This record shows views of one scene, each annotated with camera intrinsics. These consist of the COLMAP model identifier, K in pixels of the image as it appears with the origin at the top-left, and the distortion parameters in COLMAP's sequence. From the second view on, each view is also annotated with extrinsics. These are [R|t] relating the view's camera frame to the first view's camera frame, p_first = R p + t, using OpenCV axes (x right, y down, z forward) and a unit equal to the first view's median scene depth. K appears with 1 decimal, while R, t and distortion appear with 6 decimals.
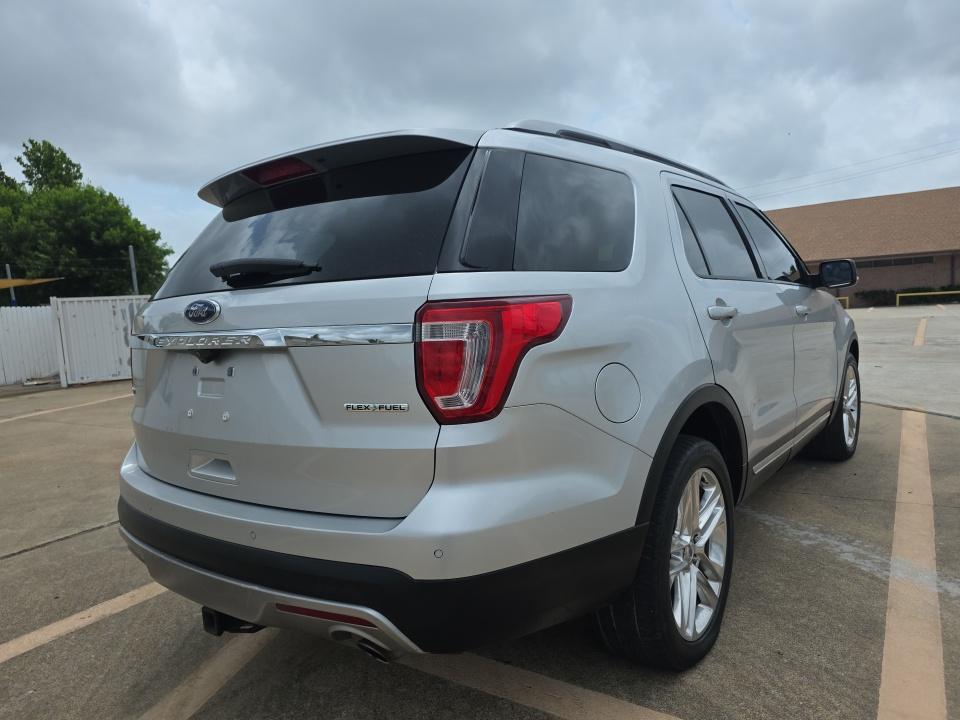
lens RADIAL K [[654.6, 0, 480.0], [0, 654.6, 360.0], [0, 0, 1]] dist [0.006832, 0.004784]
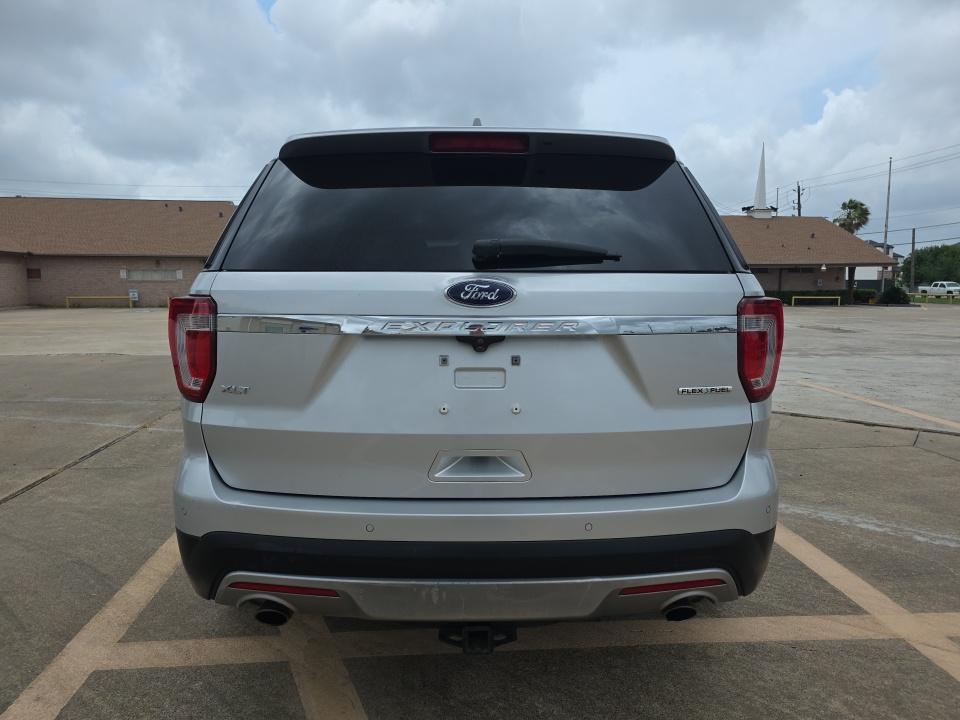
lens RADIAL K [[654.6, 0, 480.0], [0, 654.6, 360.0], [0, 0, 1]] dist [0.006832, 0.004784]
pose [[0.823579, -0.002052, 0.567198, -0.952114], [0.004375, 0.999987, -0.002735, 0.019713], [-0.567185, 0.004734, 0.823577, 0.265269]]
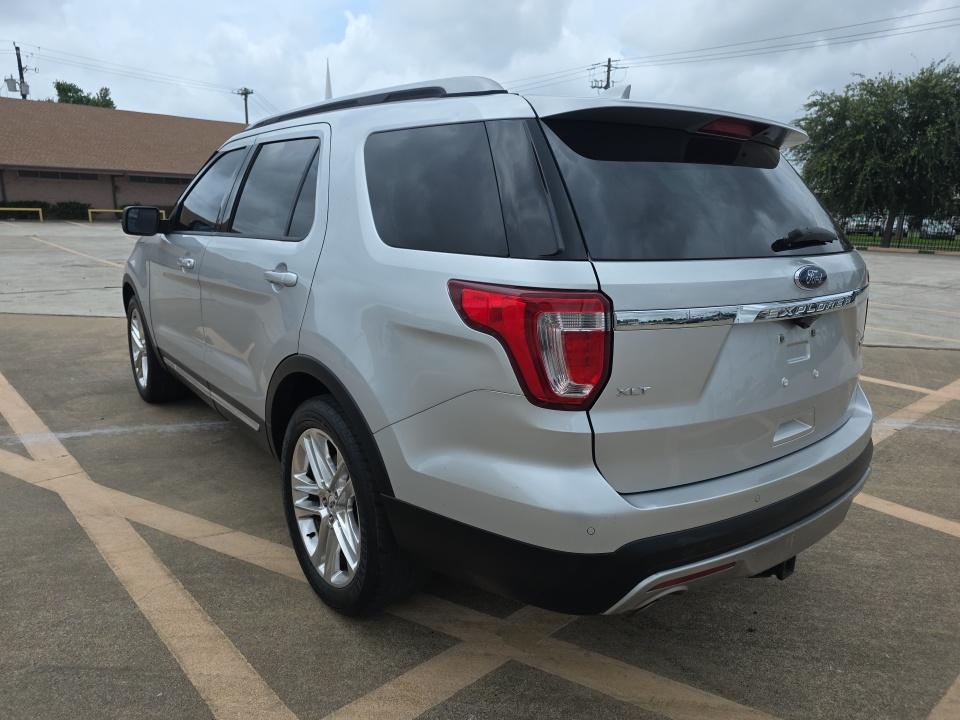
lens RADIAL K [[654.6, 0, 480.0], [0, 654.6, 360.0], [0, 0, 1]] dist [0.006832, 0.004784]
pose [[0.314775, -0.149216, 0.937364, -1.608467], [0.051511, 0.988796, 0.140106, -0.120936], [-0.947768, 0.004183, 0.318934, 1.191067]]
